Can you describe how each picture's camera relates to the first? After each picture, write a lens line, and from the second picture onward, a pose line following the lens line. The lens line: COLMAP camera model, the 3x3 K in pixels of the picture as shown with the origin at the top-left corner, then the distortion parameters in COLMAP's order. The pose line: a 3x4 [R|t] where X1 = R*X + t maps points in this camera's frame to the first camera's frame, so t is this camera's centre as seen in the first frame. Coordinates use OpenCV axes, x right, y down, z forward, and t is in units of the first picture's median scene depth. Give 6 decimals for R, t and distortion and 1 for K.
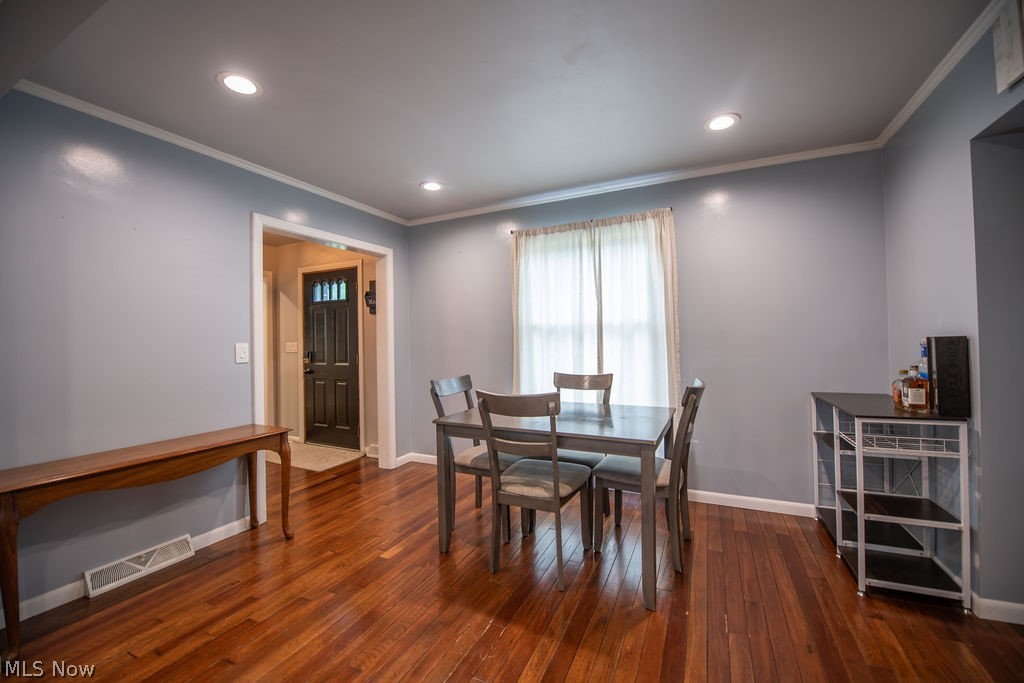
lens RADIAL K [[406.4, 0, 520.2], [0, 406.4, 339.2], [0, 0, 1]] dist [-0.014627, -0.002726]
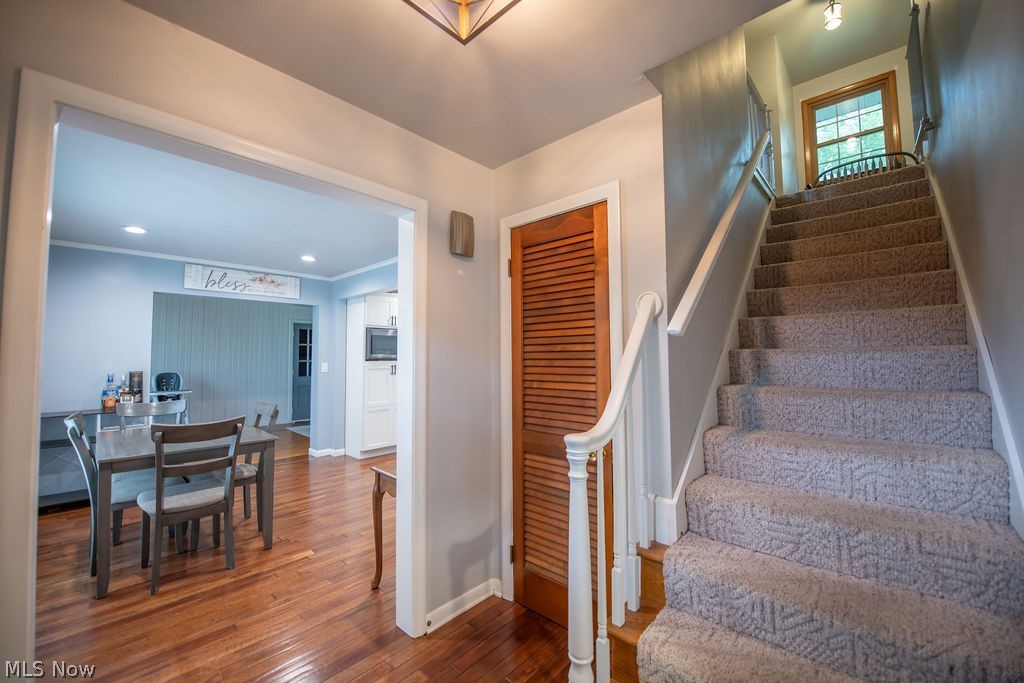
lens RADIAL K [[406.4, 0, 516.7], [0, 406.4, 337.4], [0, 0, 1]] dist [-0.014627, -0.002726]
pose [[-0.954646, 0.033608, 0.295842, -0.963731], [0.015530, 0.997877, -0.063247, -0.012896], [-0.297339, -0.055783, -0.953141, 1.469716]]
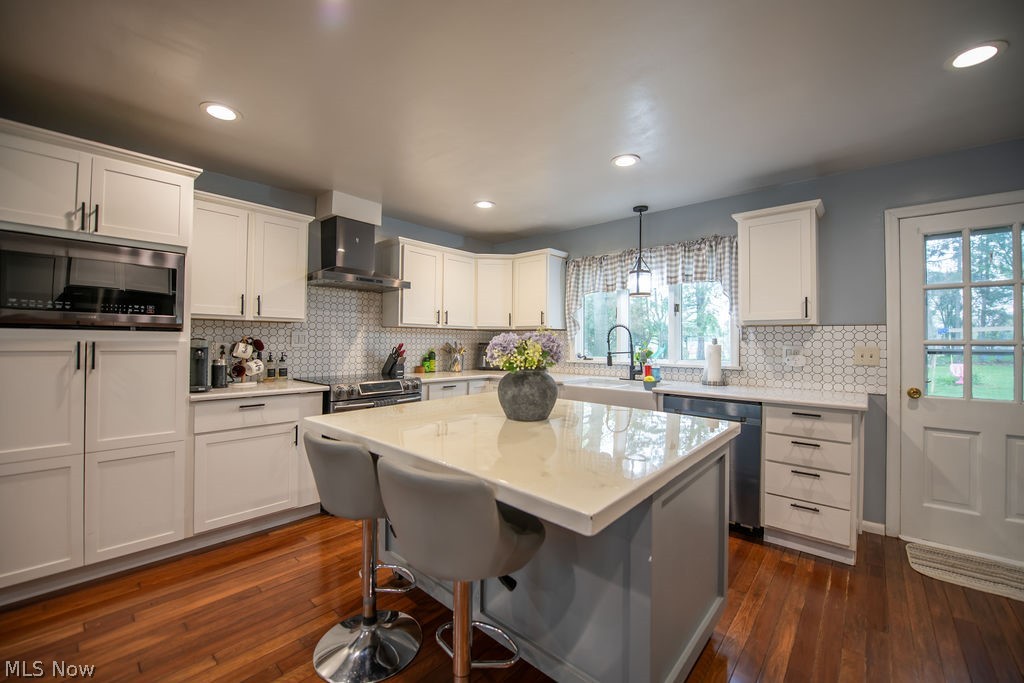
lens RADIAL K [[406.4, 0, 515.5], [0, 406.4, 336.1], [0, 0, 1]] dist [-0.014627, -0.002726]
pose [[-0.958902, 0.008675, 0.283603, -0.730104], [-0.000151, 0.999517, -0.031084, -0.003313], [-0.283736, -0.029850, -0.958438, 0.321823]]
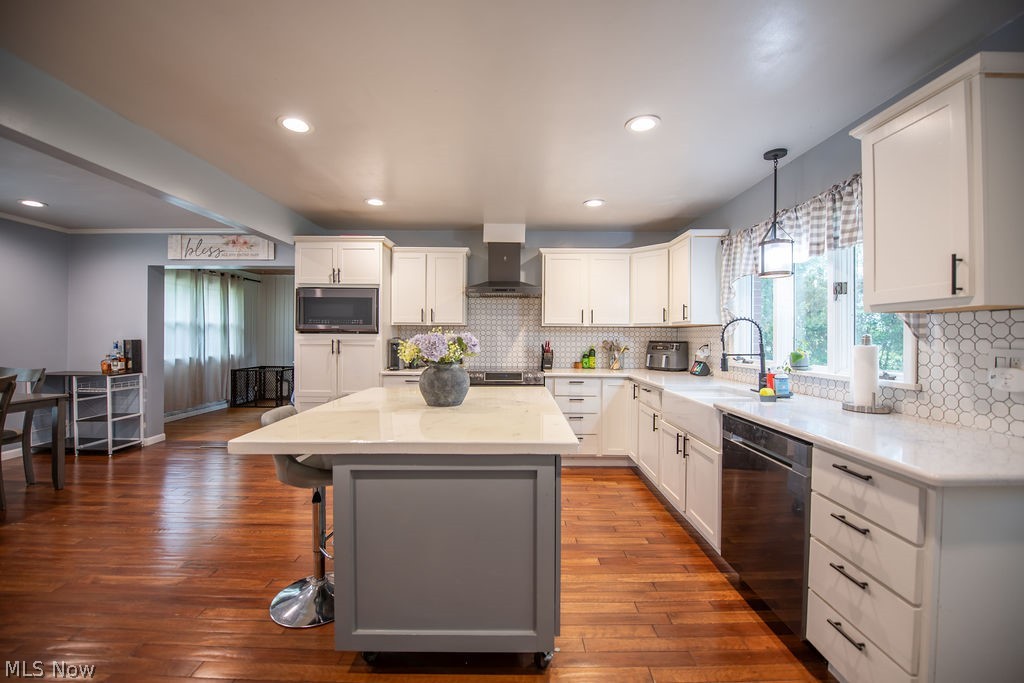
lens RADIAL K [[406.4, 0, 515.6], [0, 406.4, 336.4], [0, 0, 1]] dist [-0.014627, -0.002726]
pose [[-0.424253, 0.009825, 0.905490, -1.262165], [-0.013170, 0.999768, -0.017019, -0.009812], [-0.905448, -0.019145, -0.424026, -0.055435]]
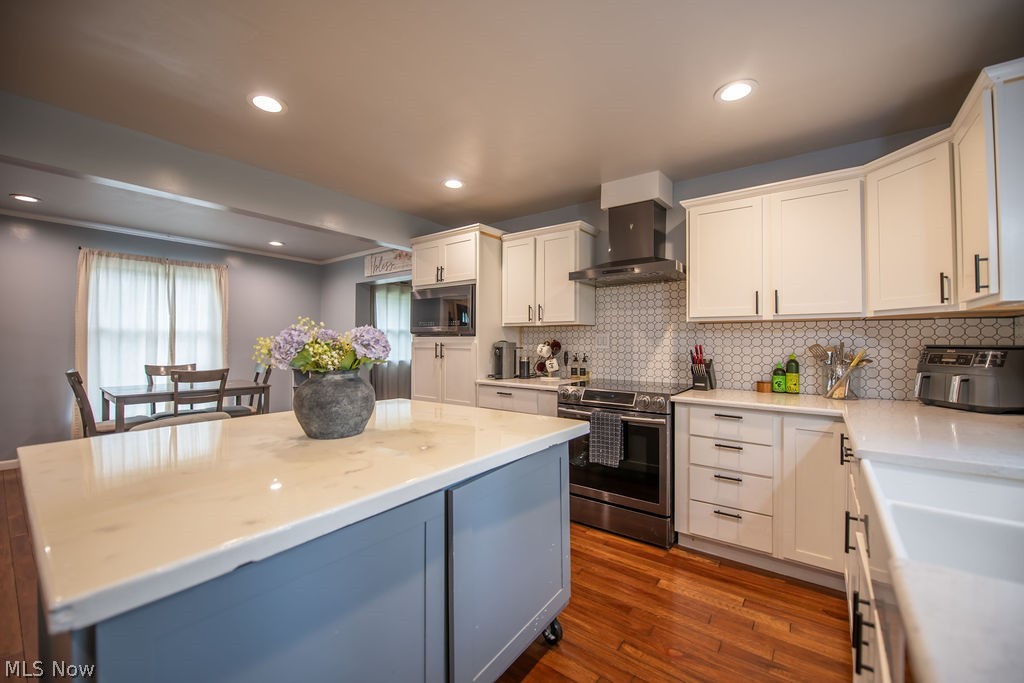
lens RADIAL K [[406.4, 0, 514.2], [0, 406.4, 336.4], [0, 0, 1]] dist [-0.014627, -0.002726]
pose [[0.210635, 0.029326, 0.977125, -0.992438], [-0.021275, 0.999451, -0.025410, -0.007614], [-0.977333, -0.015436, 0.211144, -0.534102]]
